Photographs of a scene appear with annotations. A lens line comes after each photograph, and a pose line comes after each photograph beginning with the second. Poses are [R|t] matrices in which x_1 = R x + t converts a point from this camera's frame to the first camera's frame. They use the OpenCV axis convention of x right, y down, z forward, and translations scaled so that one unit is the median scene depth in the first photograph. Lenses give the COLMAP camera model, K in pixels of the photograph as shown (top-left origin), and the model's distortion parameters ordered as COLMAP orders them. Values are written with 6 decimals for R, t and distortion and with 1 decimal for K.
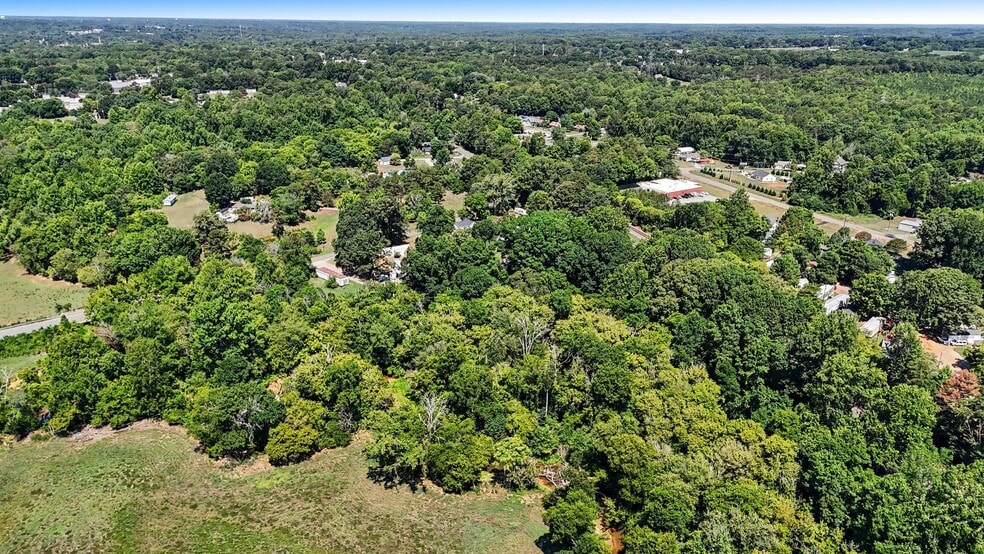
lens RADIAL K [[734.9, 0, 488.8], [0, 734.9, 271.2], [0, 0, 1]] dist [0.060177, -0.054870]
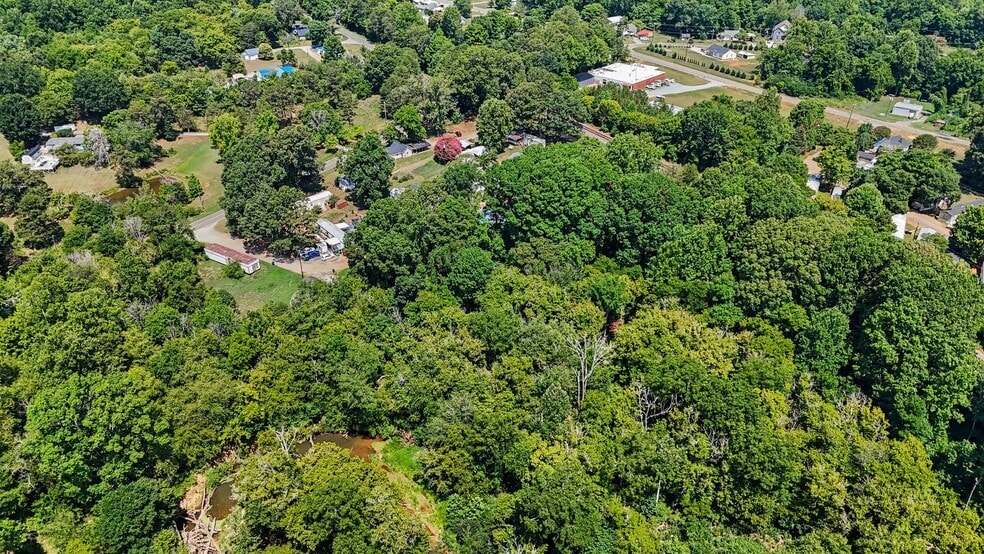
lens RADIAL K [[734.9, 0, 489.2], [0, 734.9, 281.4], [0, 0, 1]] dist [0.060177, -0.054870]
pose [[0.977147, -0.108040, 0.183063, -0.105781], [0.070762, 0.977414, 0.199136, -0.089427], [-0.200443, -0.181631, 0.962722, 0.283856]]
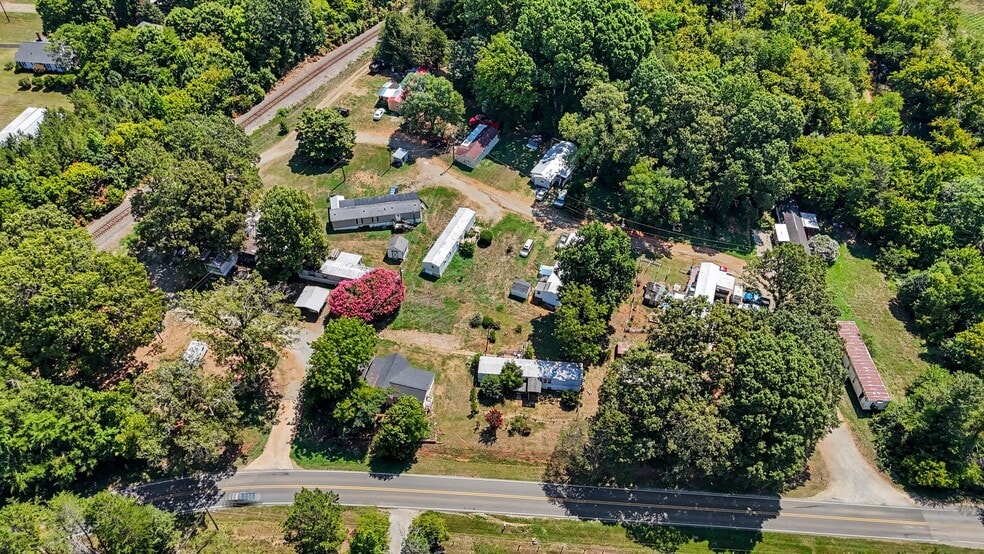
lens RADIAL K [[734.9, 0, 490.4], [0, 734.9, 280.7], [0, 0, 1]] dist [0.060177, -0.054870]
pose [[-0.712325, -0.511202, 0.480901, -0.238286], [0.214564, 0.493774, 0.842704, -0.433528], [-0.668248, 0.703463, -0.242042, 1.199187]]
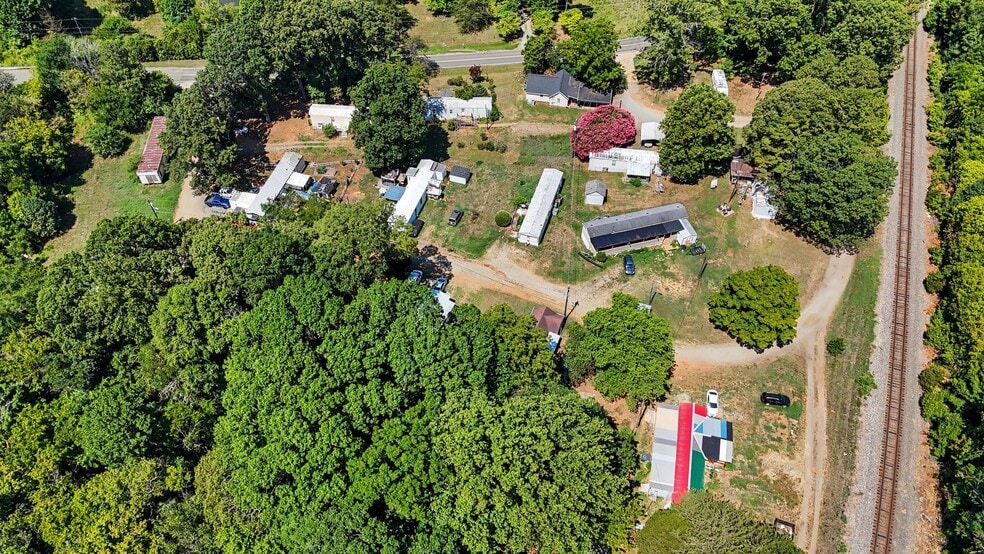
lens RADIAL K [[734.9, 0, 491.6], [0, 734.9, 270.2], [0, 0, 1]] dist [0.060177, -0.054870]
pose [[0.771742, 0.484557, -0.411849, 0.207269], [-0.212028, 0.806627, 0.551721, -0.248289], [0.599549, -0.338463, 0.725248, 0.727442]]
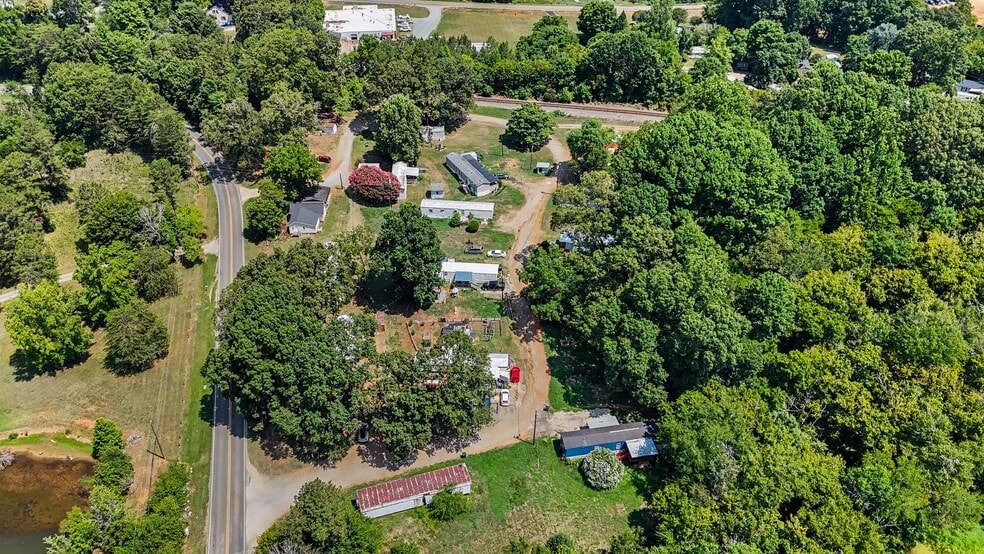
lens RADIAL K [[734.9, 0, 495.0], [0, 734.9, 266.4], [0, 0, 1]] dist [0.060177, -0.054870]
pose [[0.459198, -0.519747, 0.720417, -0.406051], [0.287690, 0.854278, 0.432946, -0.248158], [-0.840459, 0.008449, 0.541809, 0.735817]]
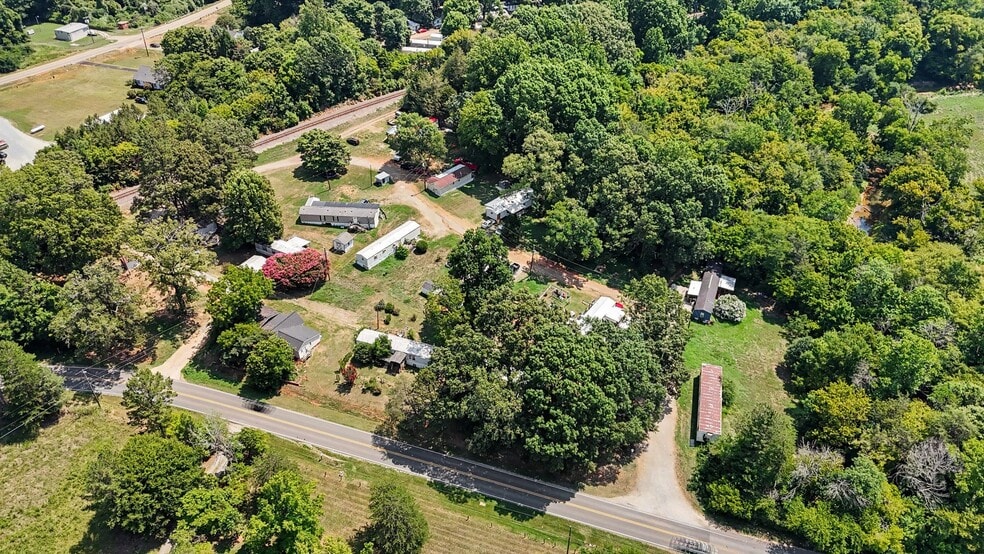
lens RADIAL K [[734.9, 0, 492.9], [0, 734.9, 275.1], [0, 0, 1]] dist [0.060177, -0.054870]
pose [[-0.508188, -0.523164, 0.684138, -0.412833], [0.269140, 0.658107, 0.703178, -0.402103], [-0.818113, 0.541475, -0.193637, 1.137392]]
